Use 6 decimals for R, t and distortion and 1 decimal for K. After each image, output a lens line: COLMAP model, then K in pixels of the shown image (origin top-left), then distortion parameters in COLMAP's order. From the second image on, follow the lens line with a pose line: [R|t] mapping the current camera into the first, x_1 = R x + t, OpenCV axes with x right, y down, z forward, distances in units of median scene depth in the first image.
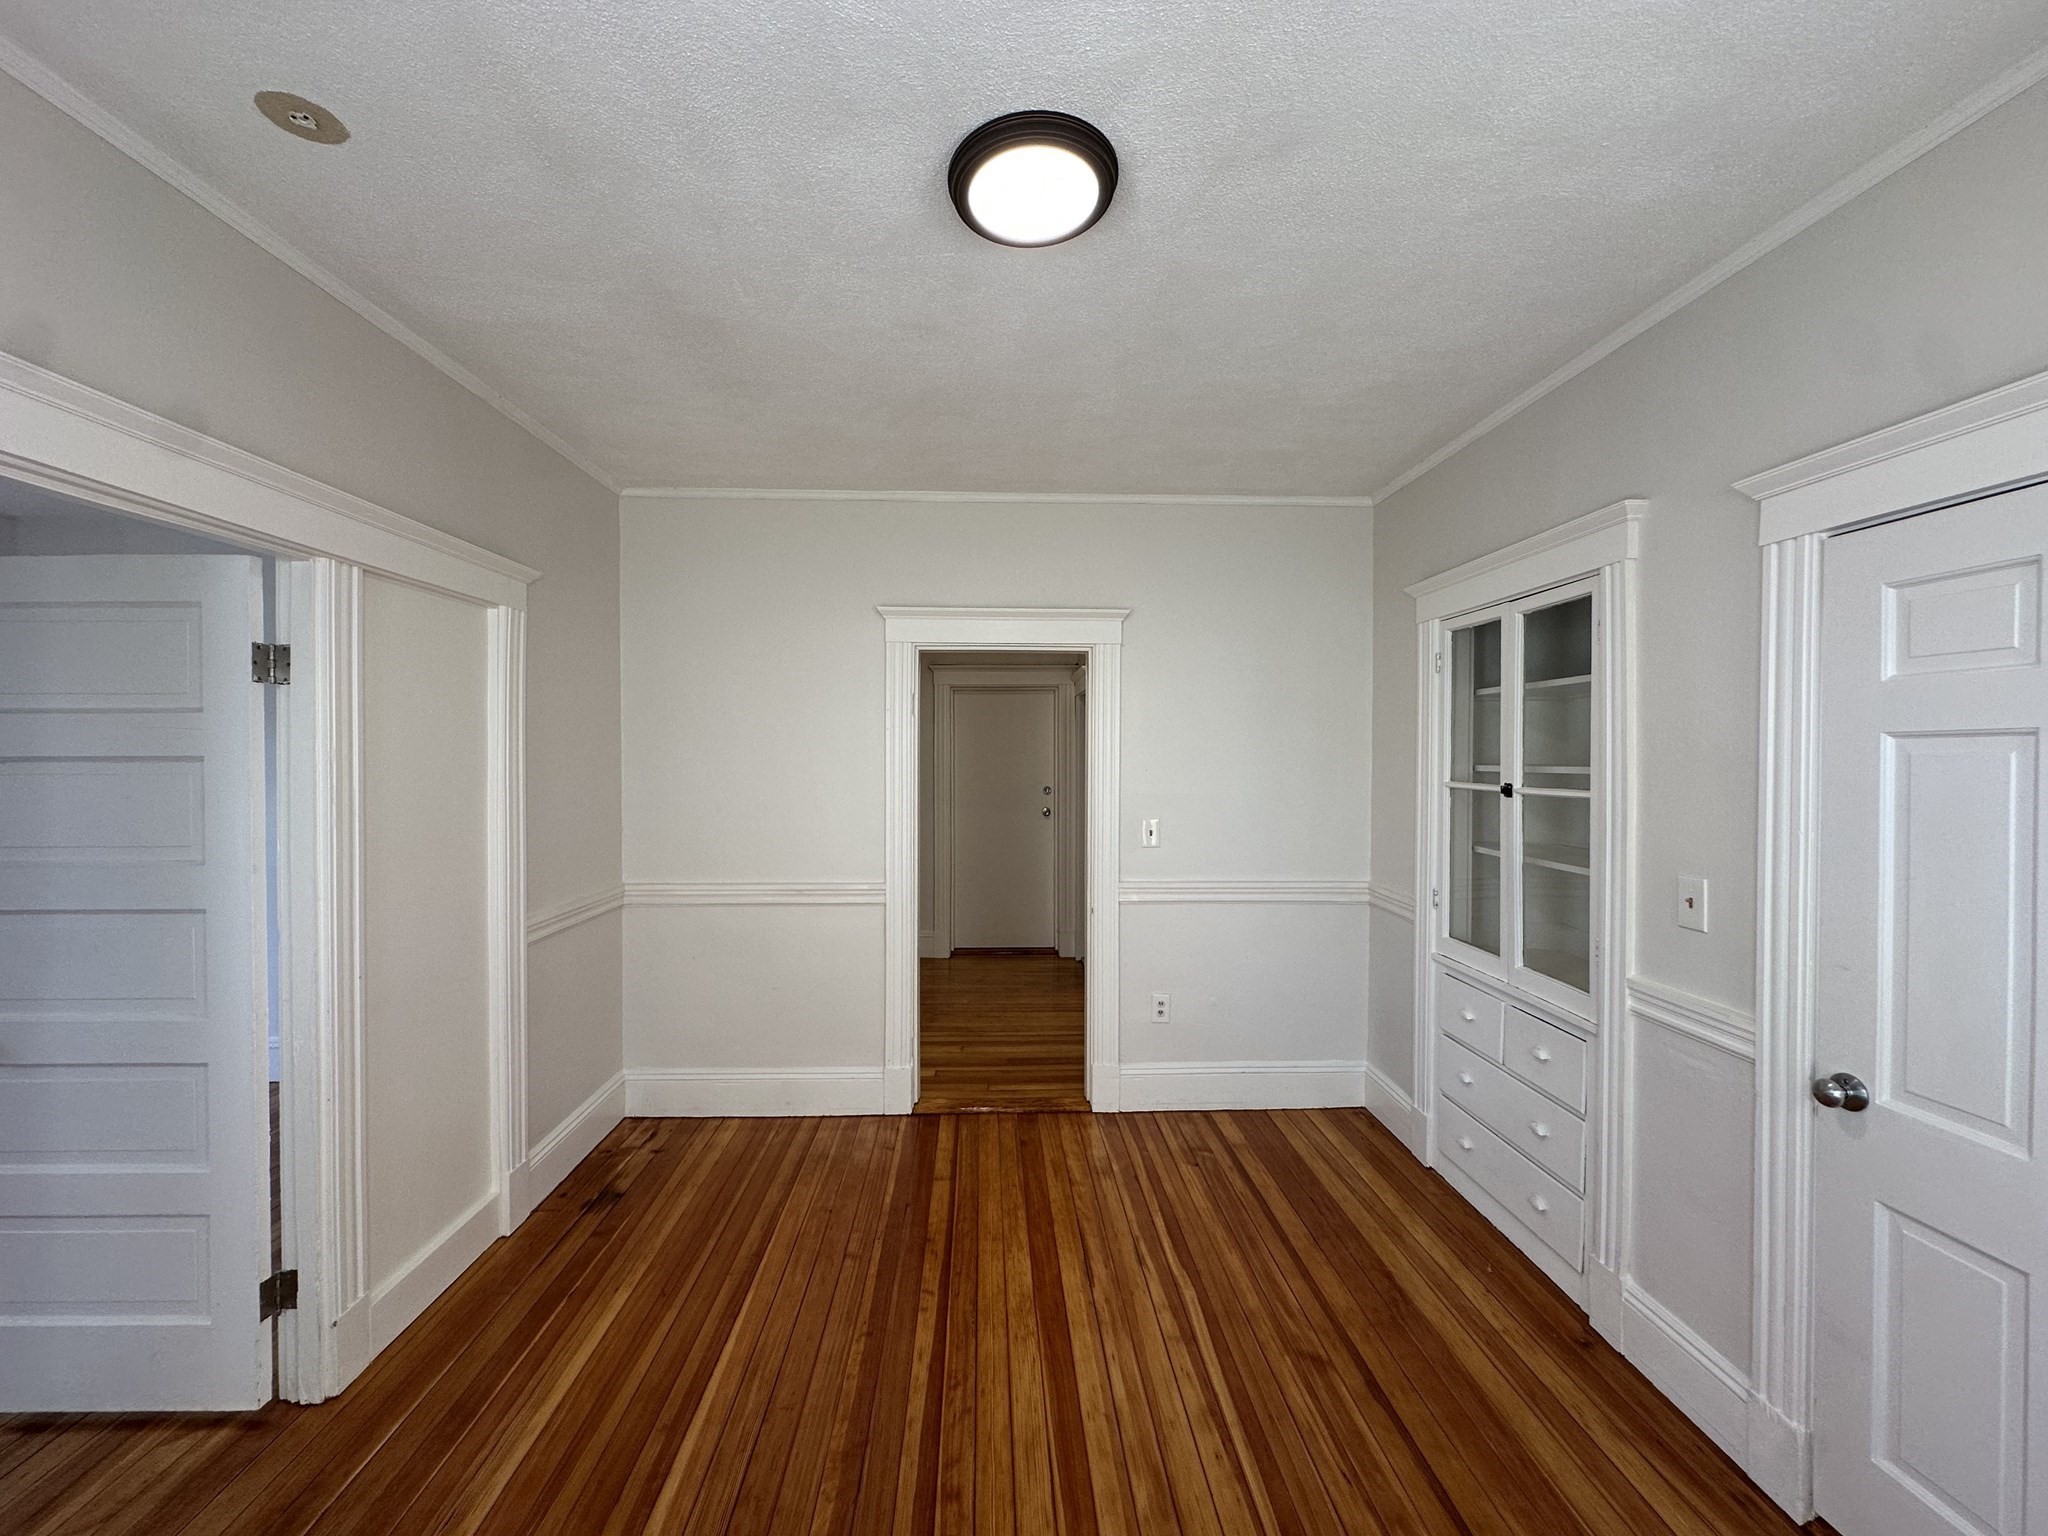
lens RADIAL K [[816.3, 0, 1024.0], [0, 816.3, 768.0], [0, 0, 1]] dist [-0.004494, 0.000642]
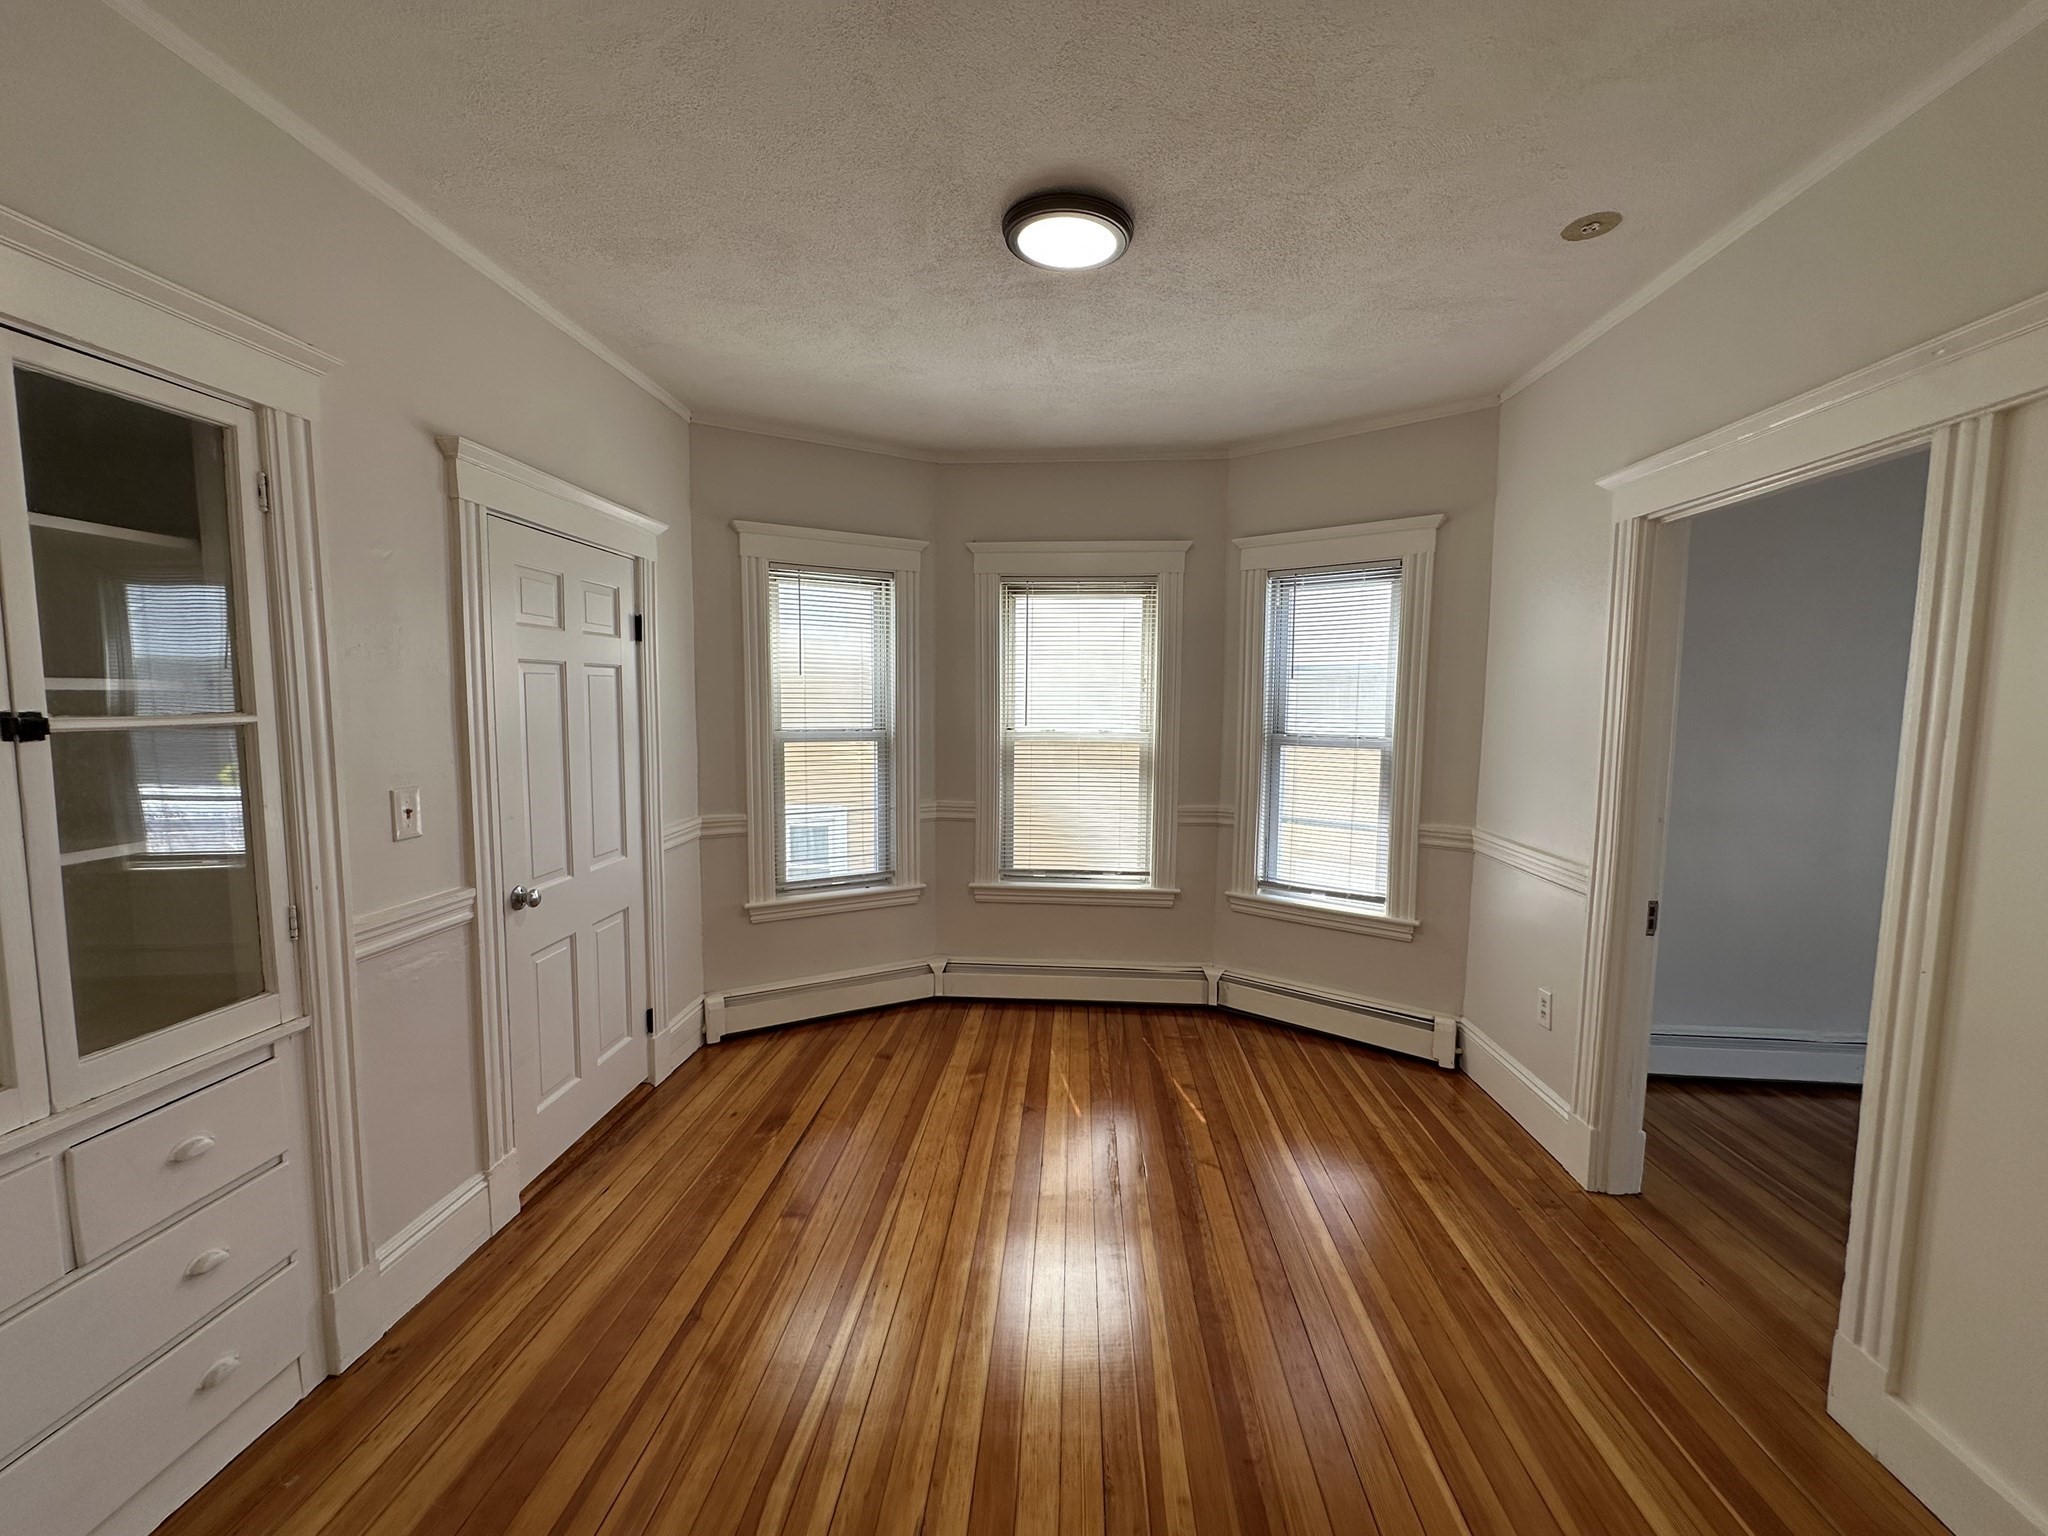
lens RADIAL K [[816.3, 0, 1024.0], [0, 816.3, 768.0], [0, 0, 1]] dist [-0.004494, 0.000642]
pose [[-0.993495, -0.021488, 0.111833, -0.046085], [-0.010048, 0.994747, 0.101871, -0.002374], [-0.113435, 0.100084, -0.988492, 1.365223]]
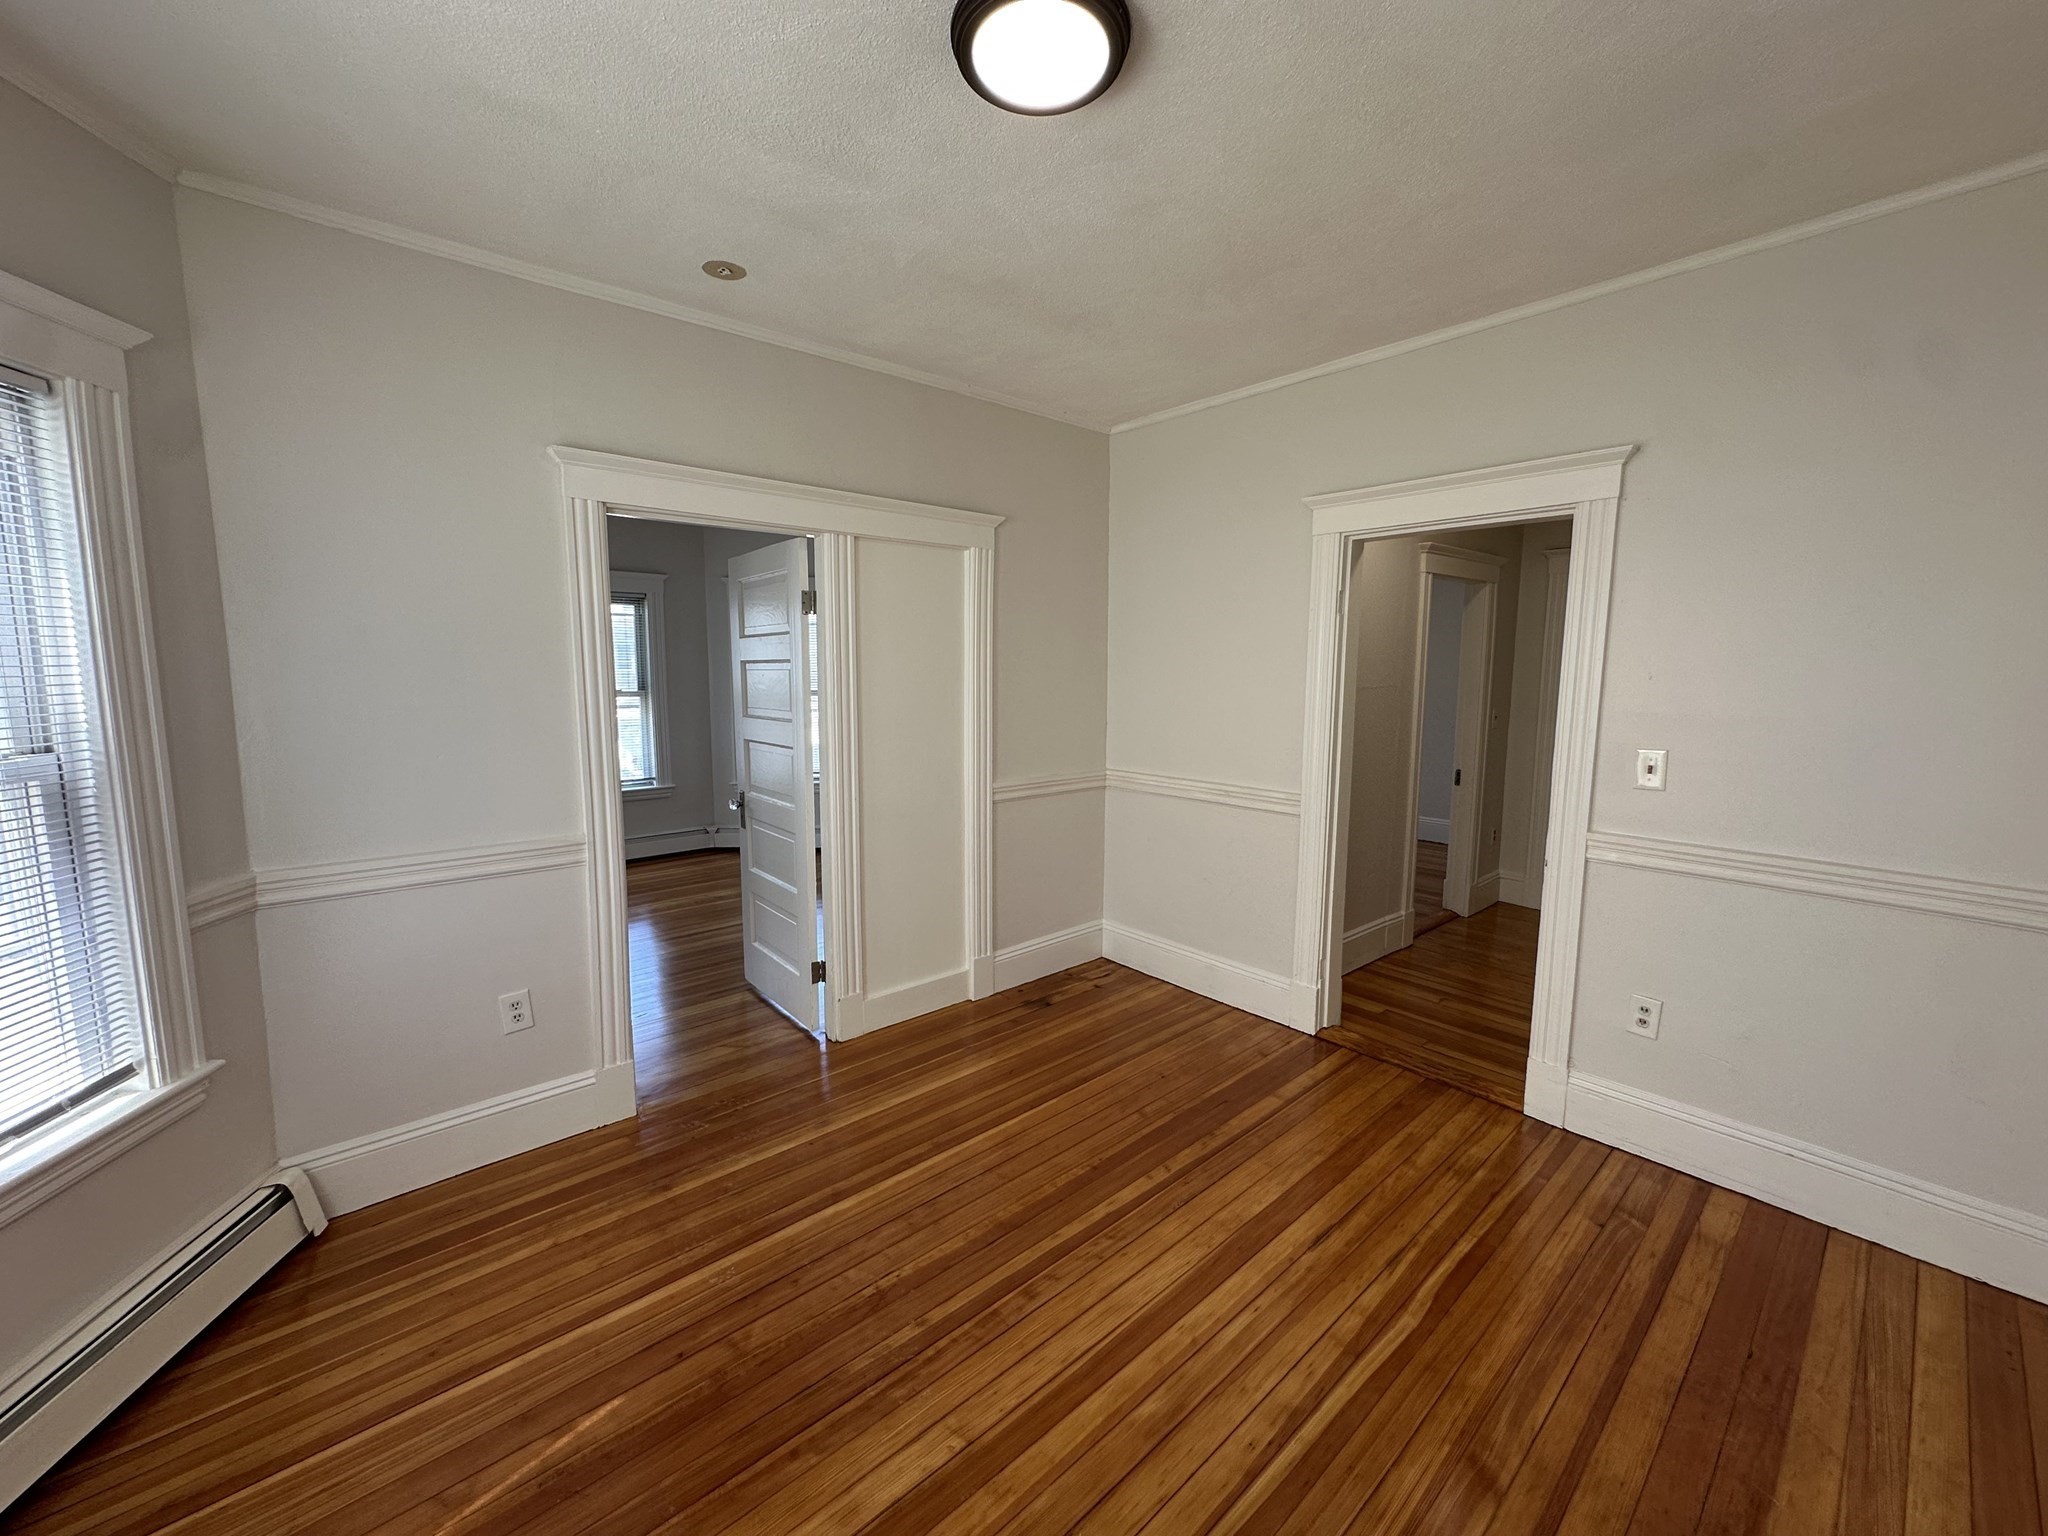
lens RADIAL K [[816.3, 0, 1024.0], [0, 816.3, 768.0], [0, 0, 1]] dist [-0.004494, 0.000642]
pose [[0.627288, 0.095268, -0.772938, 0.467170], [-0.012474, 0.993591, 0.112342, 0.008624], [0.778687, -0.060829, 0.624457, 0.196742]]
